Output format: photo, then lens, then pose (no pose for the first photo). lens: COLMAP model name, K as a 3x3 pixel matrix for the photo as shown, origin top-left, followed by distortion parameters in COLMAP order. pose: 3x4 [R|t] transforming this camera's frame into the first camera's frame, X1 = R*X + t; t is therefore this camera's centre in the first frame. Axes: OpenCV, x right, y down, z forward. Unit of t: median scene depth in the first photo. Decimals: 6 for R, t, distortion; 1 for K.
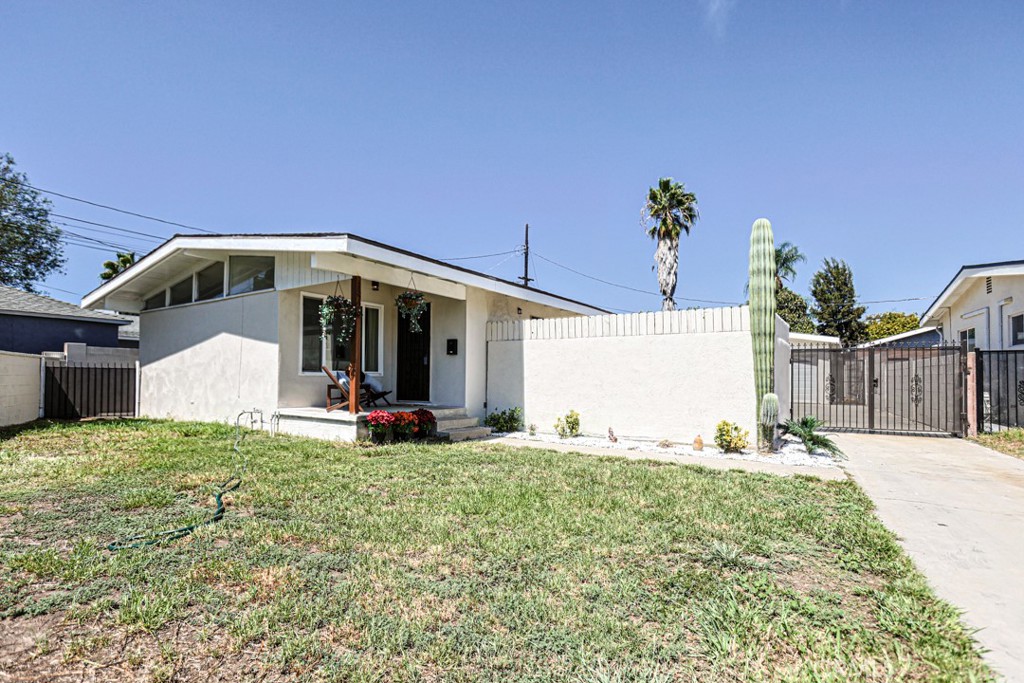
lens RADIAL K [[516.7, 0, 530.4], [0, 516.7, 355.2], [0, 0, 1]] dist [-0.000092, 0.000520]
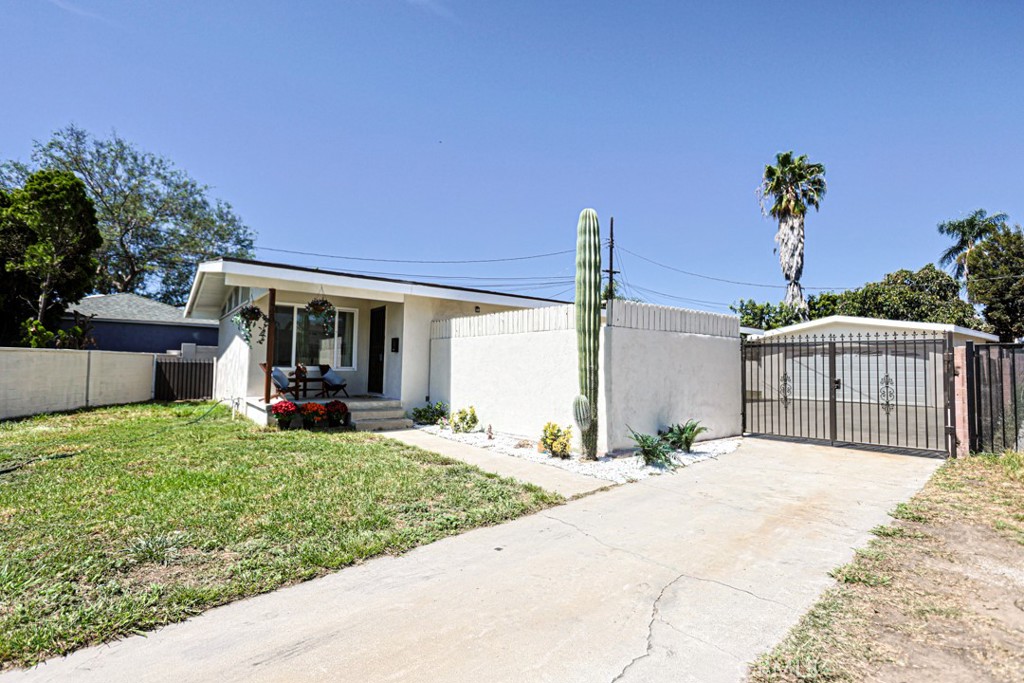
lens RADIAL K [[502.4, 0, 507.3], [0, 502.4, 332.3], [0, 0, 1]] dist [-0.000451, 0.000548]
pose [[0.942053, -0.017395, -0.335013, 0.415594], [0.007709, 0.999514, -0.030221, -0.008489], [0.335376, 0.025887, 0.941729, 0.063915]]
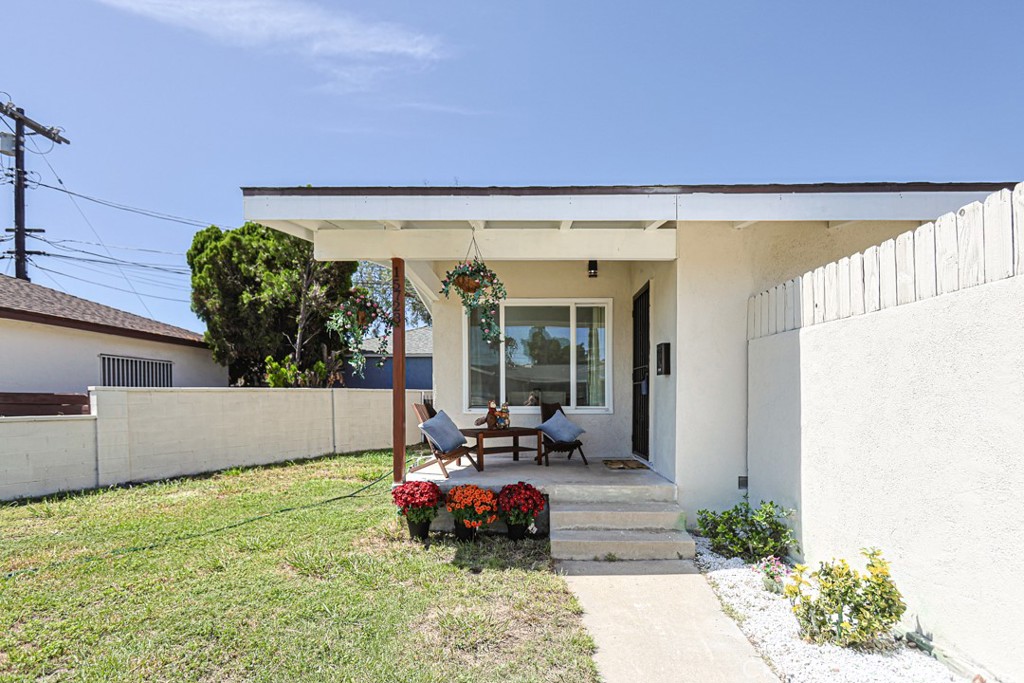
lens RADIAL K [[525.3, 0, 509.1], [0, 525.3, 401.3], [0, 0, 1]] dist [0.000427, 0.000017]
pose [[0.536216, -0.001292, -0.844080, 0.188347], [0.043579, 0.998708, 0.026156, 0.004492], [0.842955, -0.050810, 0.535580, 0.572713]]
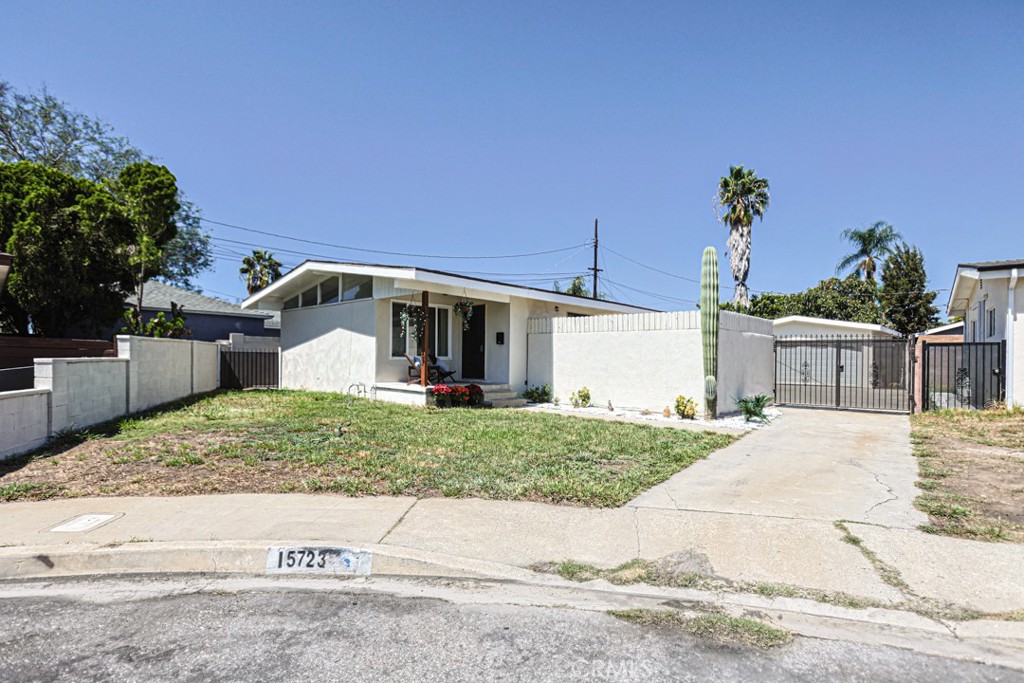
lens RADIAL K [[509.3, 0, 547.1], [0, 509.3, 348.4], [0, 0, 1]] dist [-0.001056, 0.000474]
pose [[0.989788, 0.004048, -0.142489, 0.146353], [-0.000866, 0.999749, 0.022383, -0.018550], [0.142544, -0.022031, 0.989543, -0.260109]]
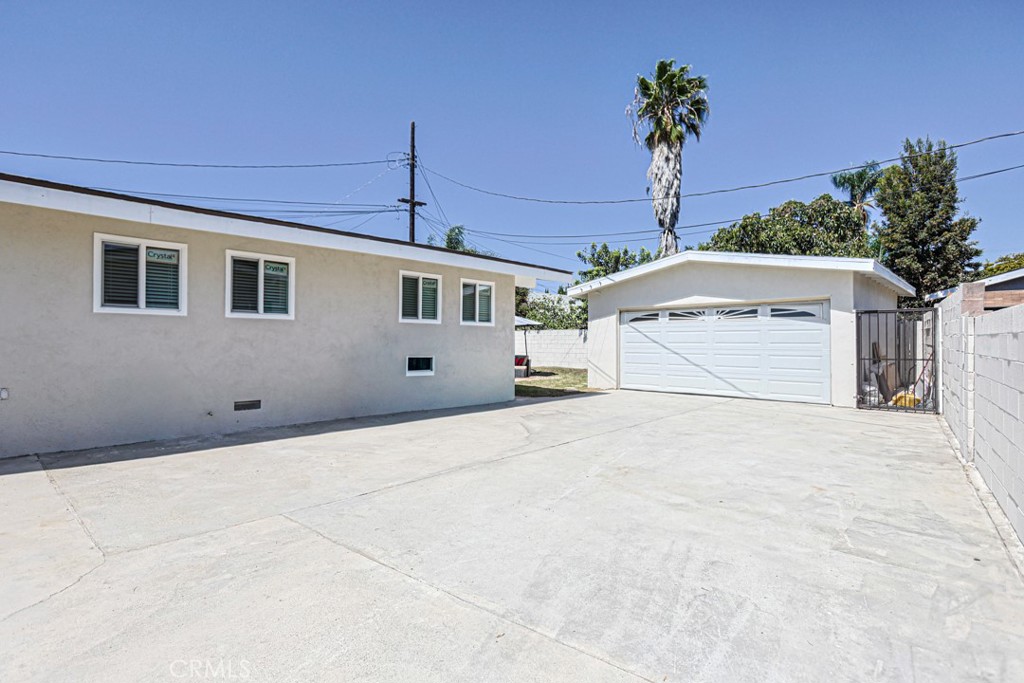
lens RADIAL K [[529.9, 0, 489.3], [0, 529.9, 342.1], [0, 0, 1]] dist [0.001413, 0.000574]
pose [[0.982261, -0.005424, -0.187442, 0.743736], [0.014934, 0.998669, 0.049363, 0.020221], [0.186924, -0.051287, 0.981035, 1.031867]]
